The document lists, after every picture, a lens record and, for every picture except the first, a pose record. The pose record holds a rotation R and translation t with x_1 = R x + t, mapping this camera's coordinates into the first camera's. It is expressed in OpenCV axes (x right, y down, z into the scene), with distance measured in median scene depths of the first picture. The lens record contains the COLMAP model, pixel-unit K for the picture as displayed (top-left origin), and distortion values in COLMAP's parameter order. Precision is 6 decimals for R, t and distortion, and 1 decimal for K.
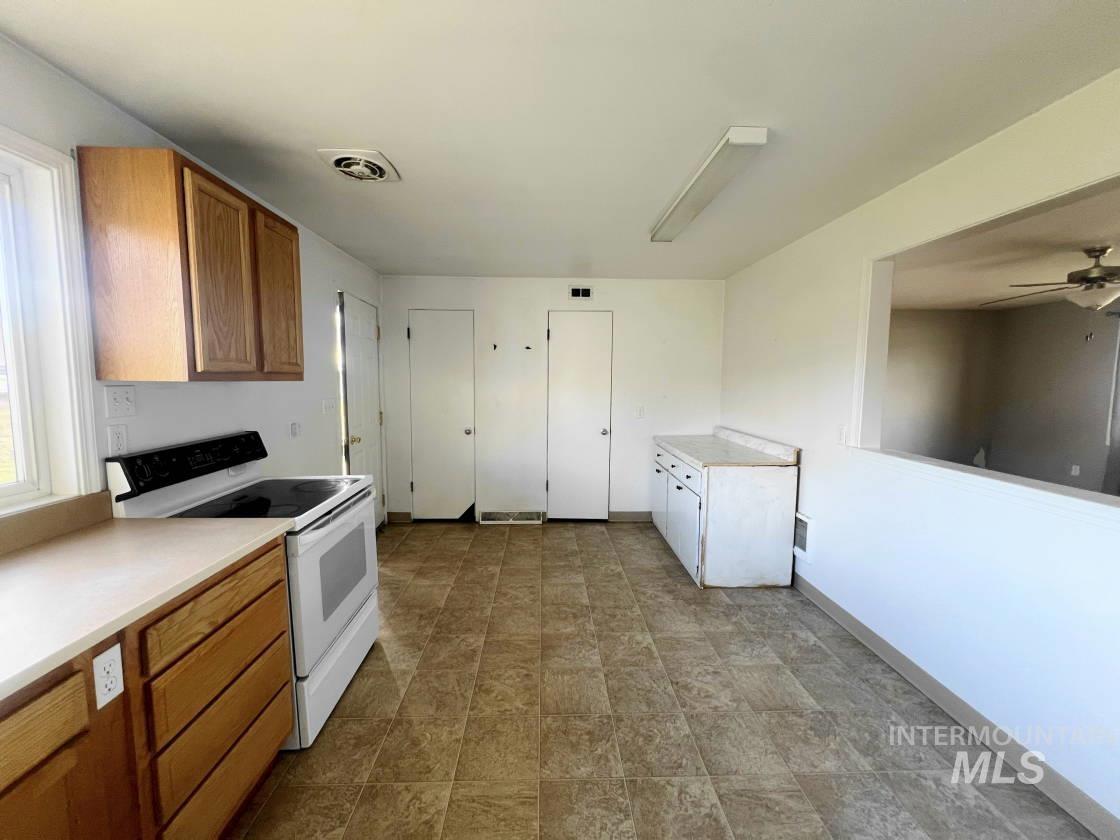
lens RADIAL K [[459.4, 0, 558.0], [0, 459.4, 422.0], [0, 0, 1]] dist [-0.003375, 0.004116]
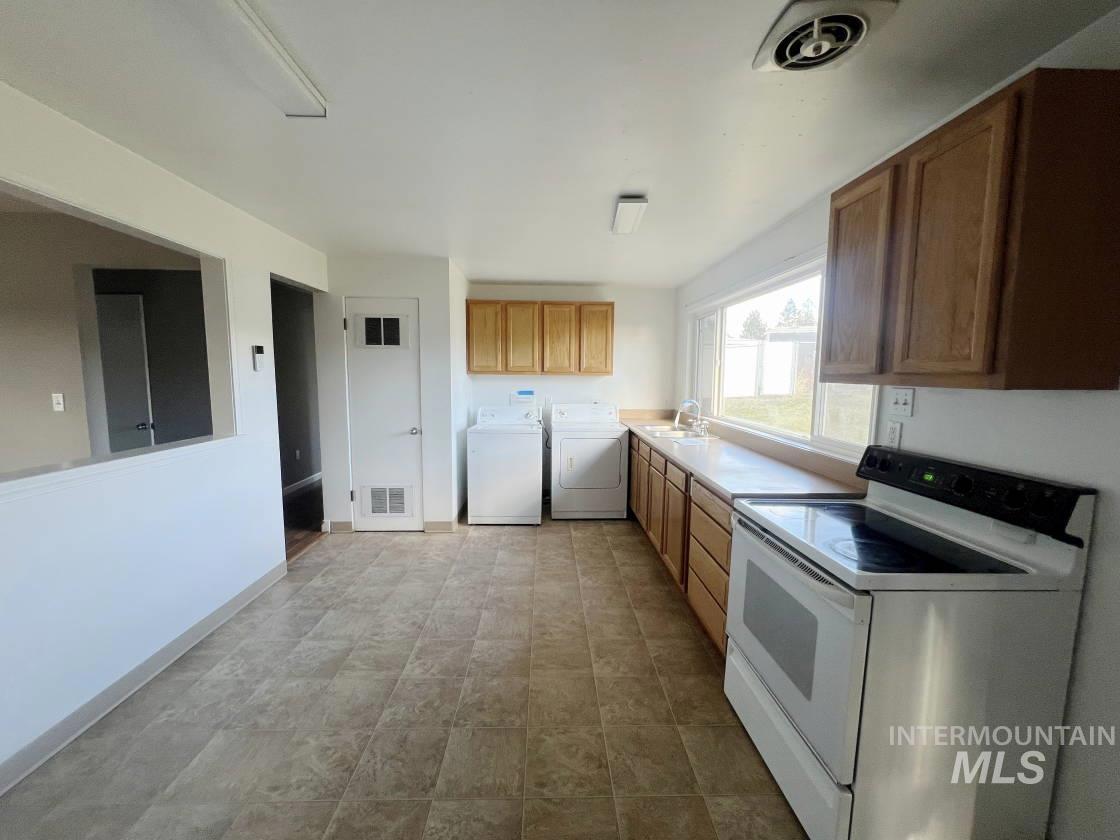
lens RADIAL K [[459.4, 0, 559.4], [0, 459.4, 421.1], [0, 0, 1]] dist [-0.003375, 0.004116]
pose [[-0.999840, -0.017882, -0.000250, -0.092523], [-0.017591, 0.980871, 0.193864, -0.169921], [-0.003221, 0.193838, -0.981028, 1.767473]]
